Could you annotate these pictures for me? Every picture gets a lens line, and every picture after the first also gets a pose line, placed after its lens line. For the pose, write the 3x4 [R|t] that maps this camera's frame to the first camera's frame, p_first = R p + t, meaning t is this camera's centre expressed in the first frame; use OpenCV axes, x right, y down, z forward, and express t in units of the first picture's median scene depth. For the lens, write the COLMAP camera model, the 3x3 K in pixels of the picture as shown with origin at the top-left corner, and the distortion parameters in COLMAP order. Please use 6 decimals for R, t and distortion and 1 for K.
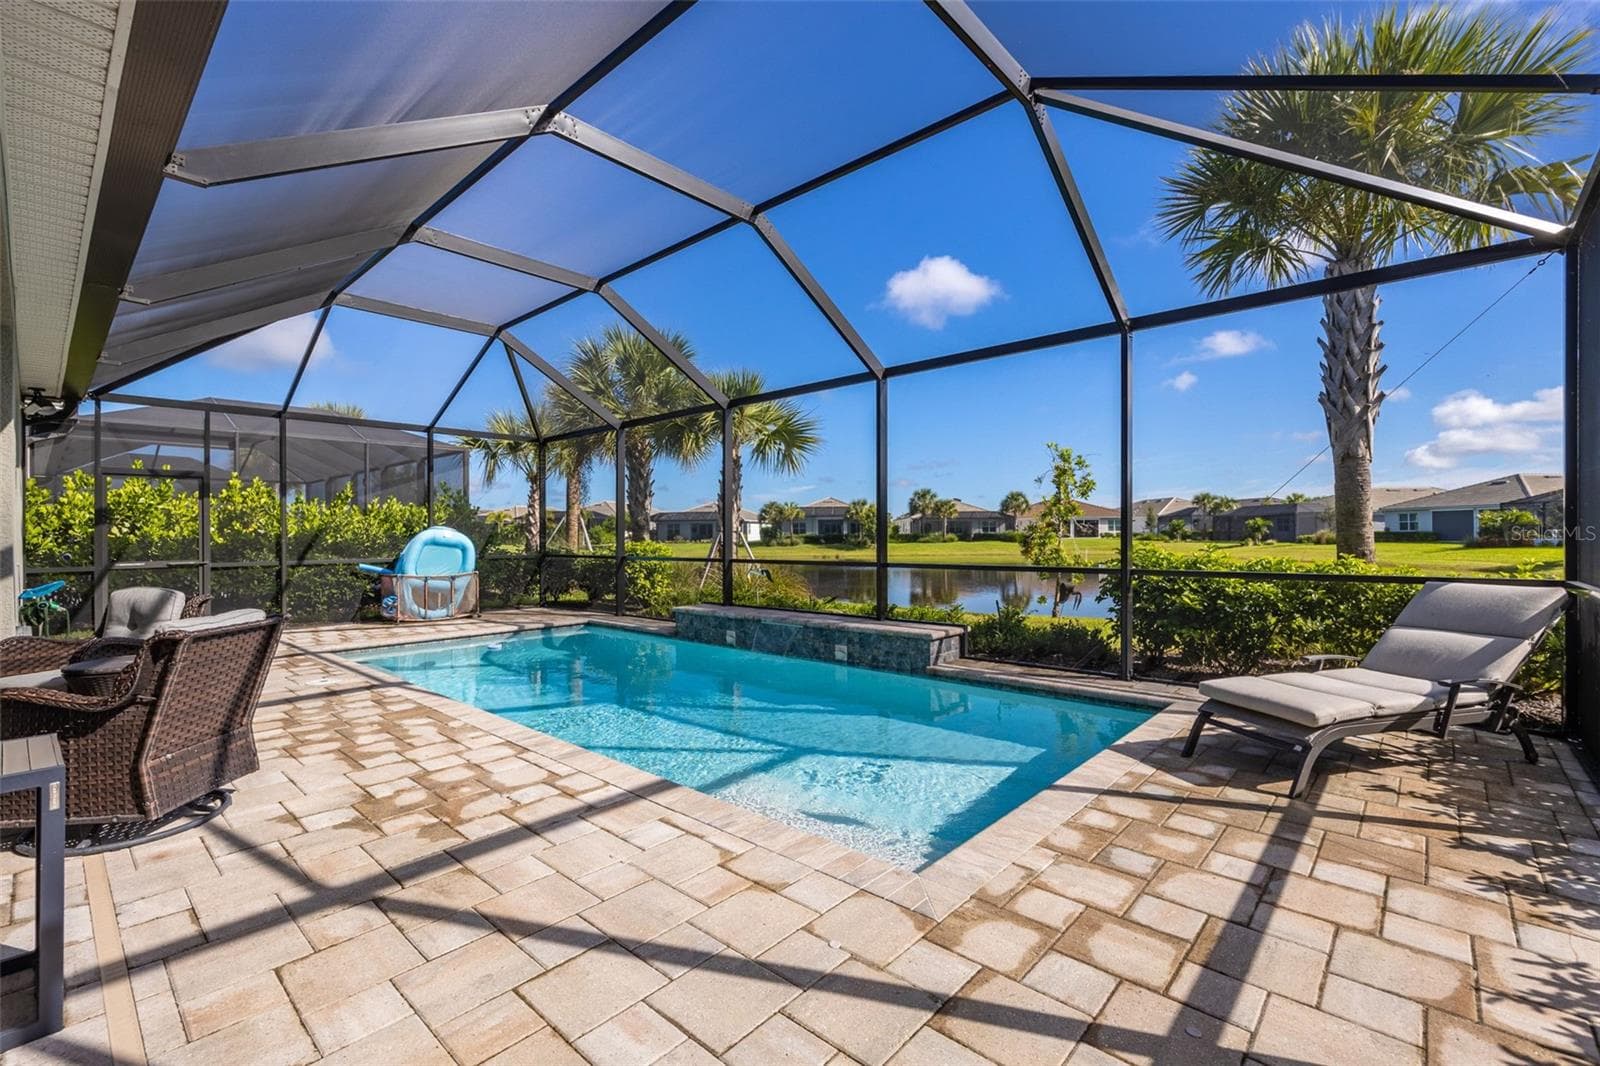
lens RADIAL K [[680.5, 0, 794.8], [0, 680.5, 529.2], [0, 0, 1]] dist [0.000356, -0.000159]
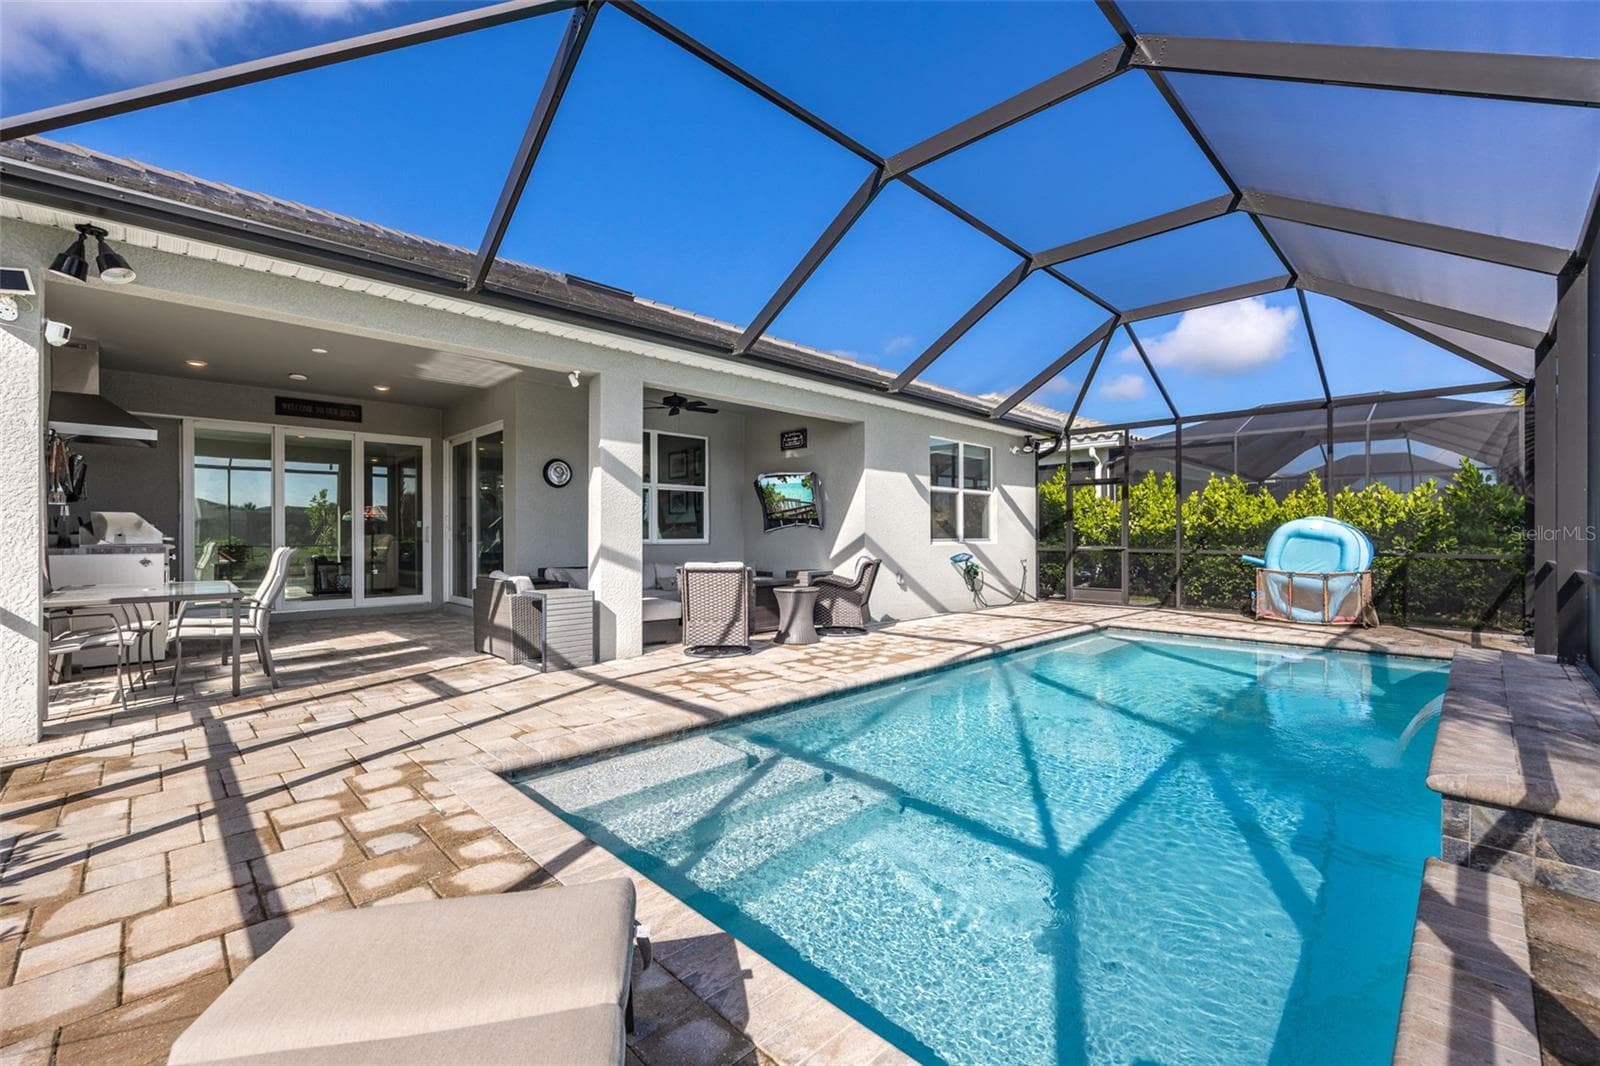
lens RADIAL K [[680.5, 0, 833.8], [0, 680.5, 534.2], [0, 0, 1]] dist [0.000356, -0.000159]
pose [[-0.029955, 0.007796, -0.999521, 1.580875], [0.009980, 0.999922, 0.007500, 0.027760], [0.999501, -0.009750, -0.030030, 1.801568]]
